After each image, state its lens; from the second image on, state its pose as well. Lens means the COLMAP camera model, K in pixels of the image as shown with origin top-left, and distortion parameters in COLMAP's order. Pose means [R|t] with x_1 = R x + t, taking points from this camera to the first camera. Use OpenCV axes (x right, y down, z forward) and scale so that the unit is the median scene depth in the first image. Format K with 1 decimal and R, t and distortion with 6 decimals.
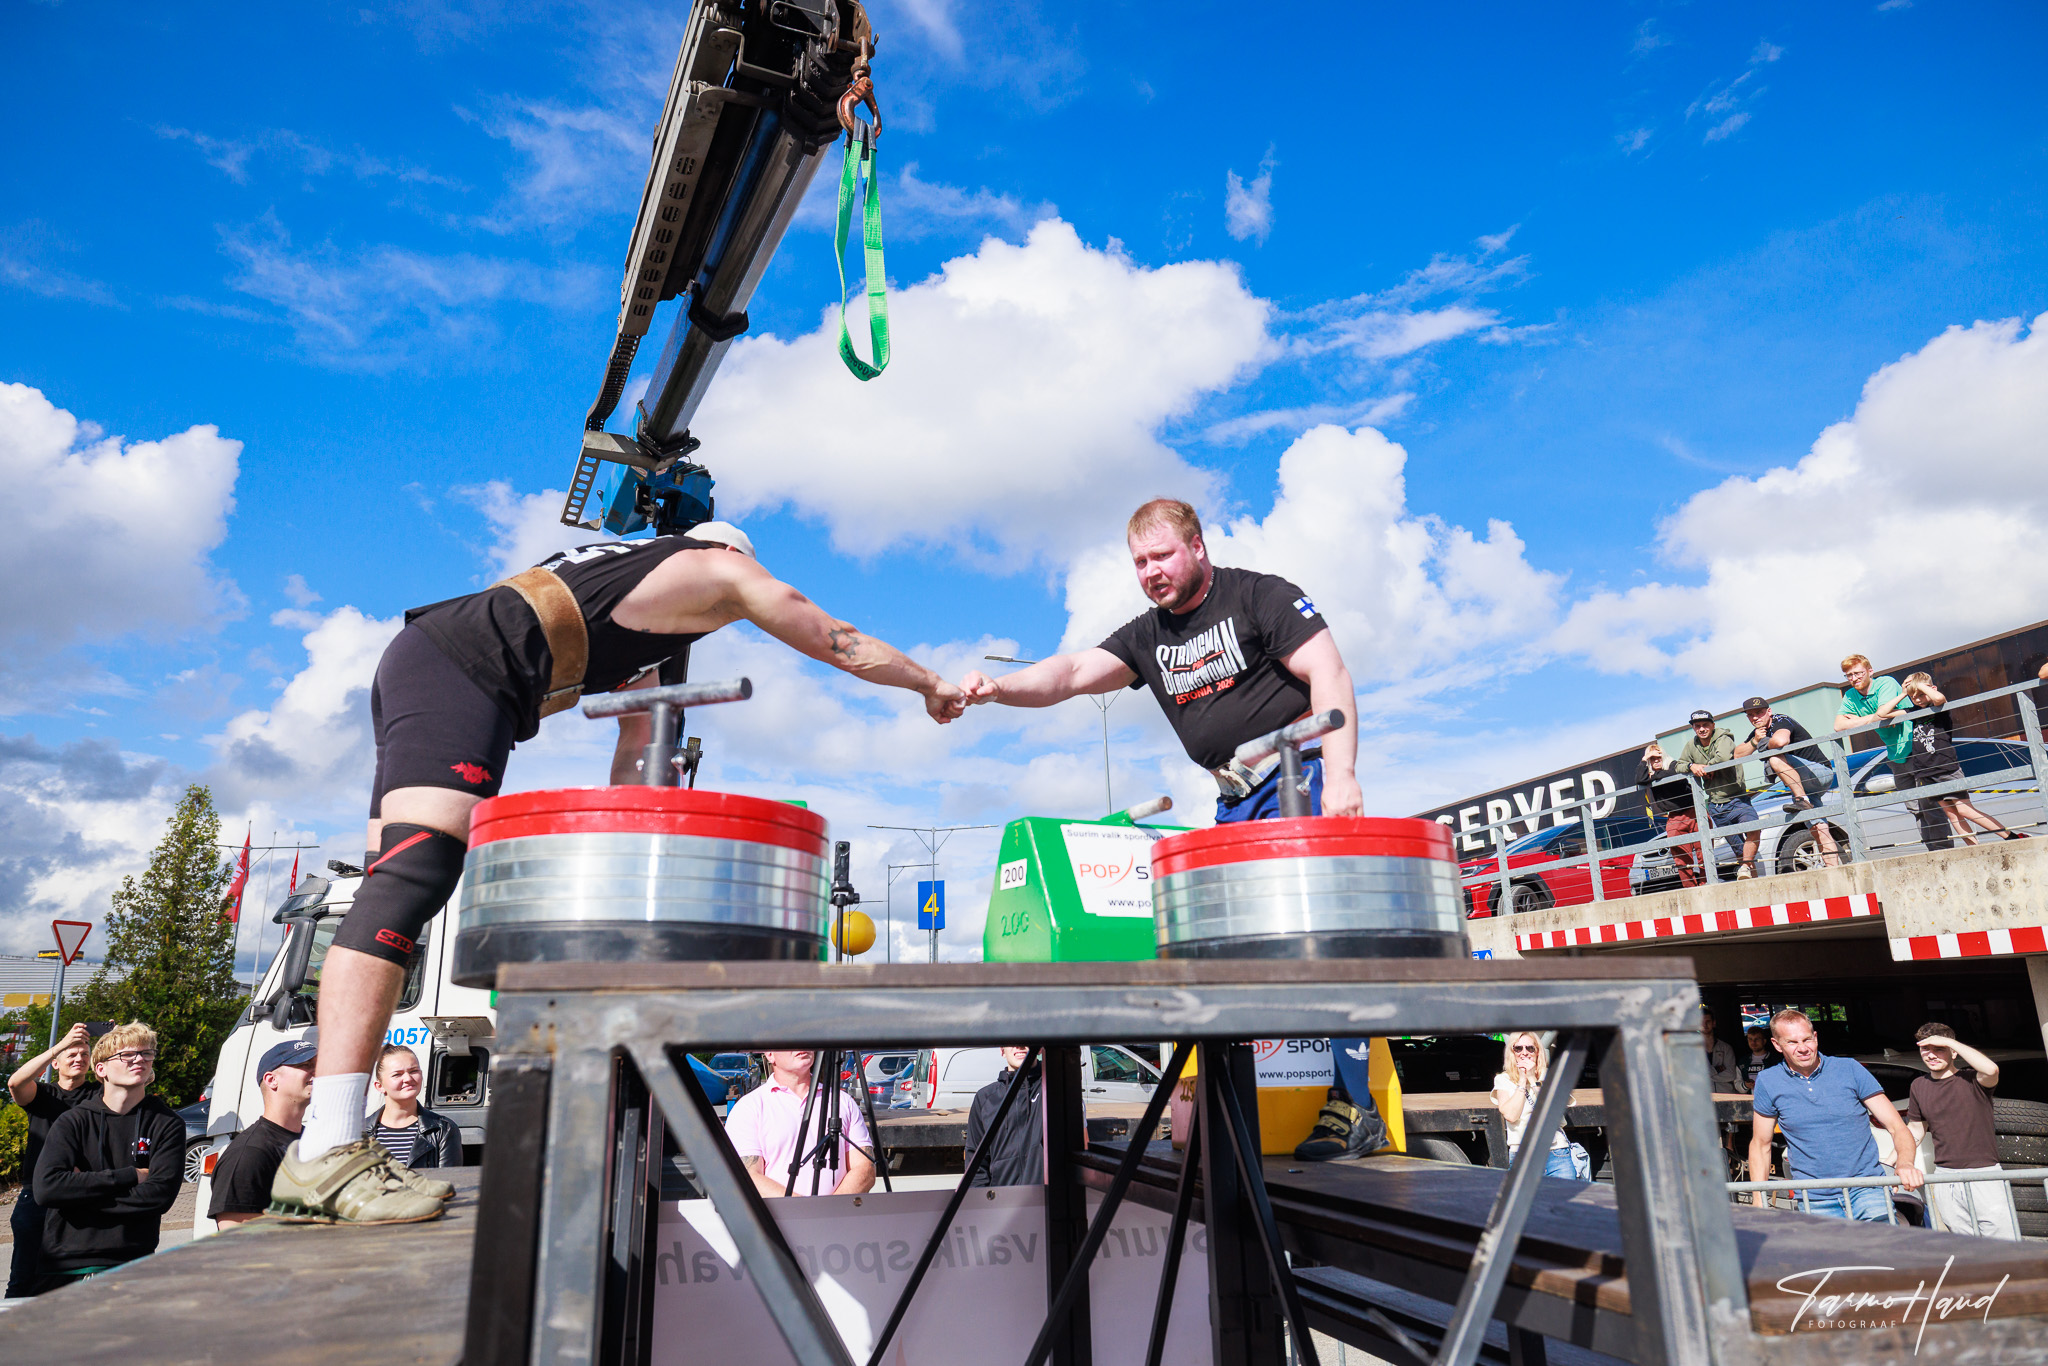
lens RADIAL K [[1297.8, 0, 1017.5], [0, 1297.8, 675.9], [0, 0, 1]] dist [-0.000930, 0.000625]
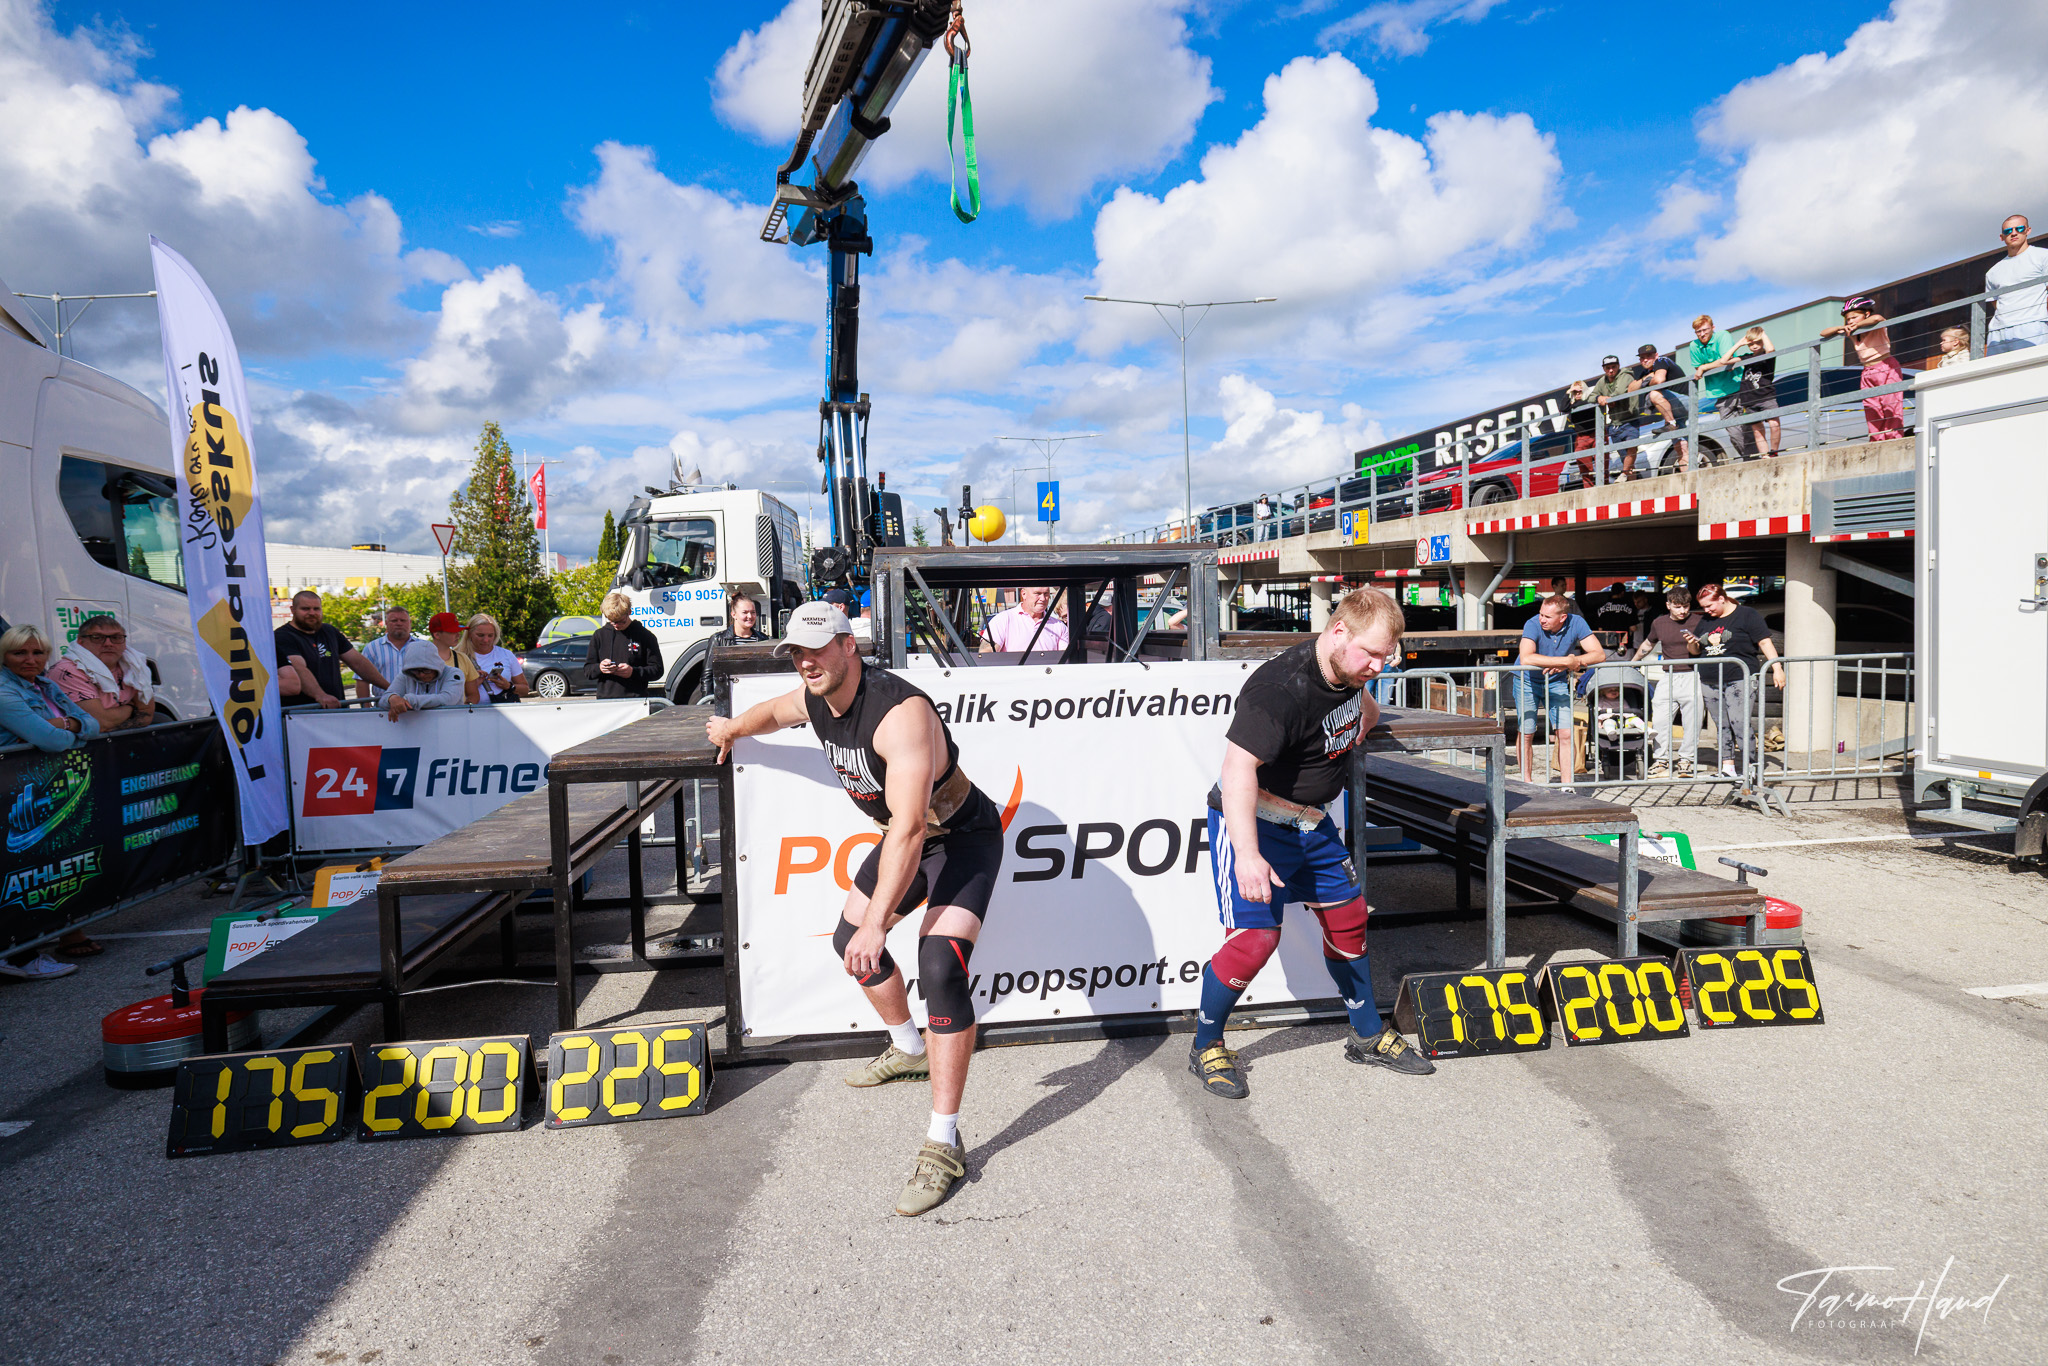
lens RADIAL K [[1110.5, 0, 1020.1], [0, 1110.5, 673.8], [0, 0, 1]] dist [-0.002657, 0.000132]
pose [[0.995478, 0.001691, -0.094978, 0.039638], [0.029239, 0.945847, 0.323294, -0.054077], [0.090381, -0.324609, 0.941520, -0.247421]]
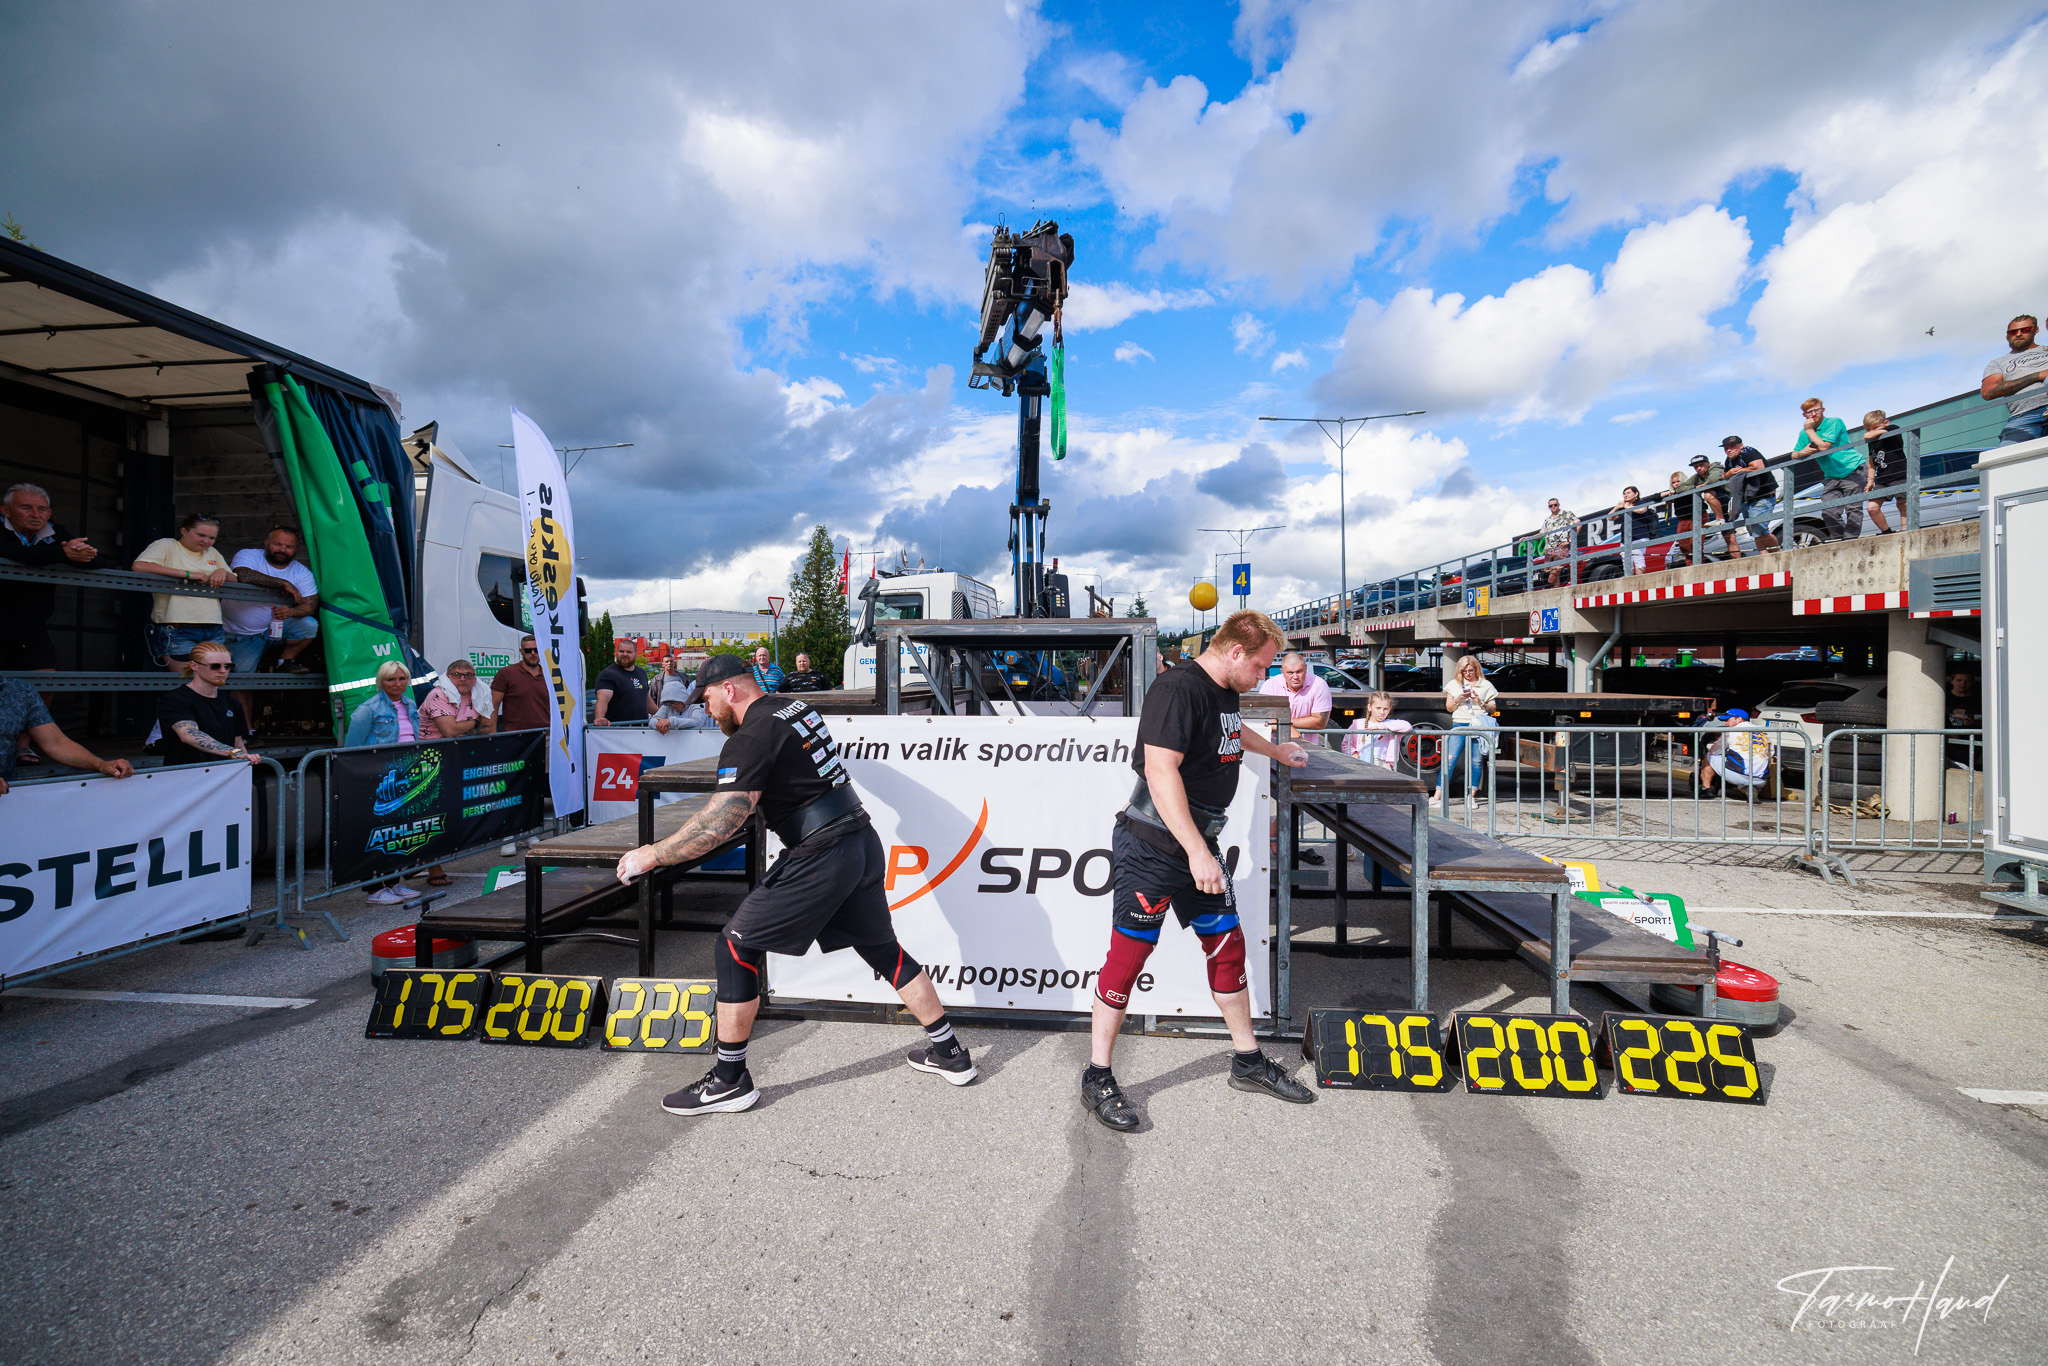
lens RADIAL K [[852.8, 0, 1020.9], [0, 852.8, 678.6], [0, 0, 1]] dist [-0.000117, 0.000105]
pose [[0.943653, 0.022510, -0.330170, 0.134740], [0.073156, 0.958813, 0.274455, -0.046779], [0.322749, -0.283144, 0.903140, -0.204916]]
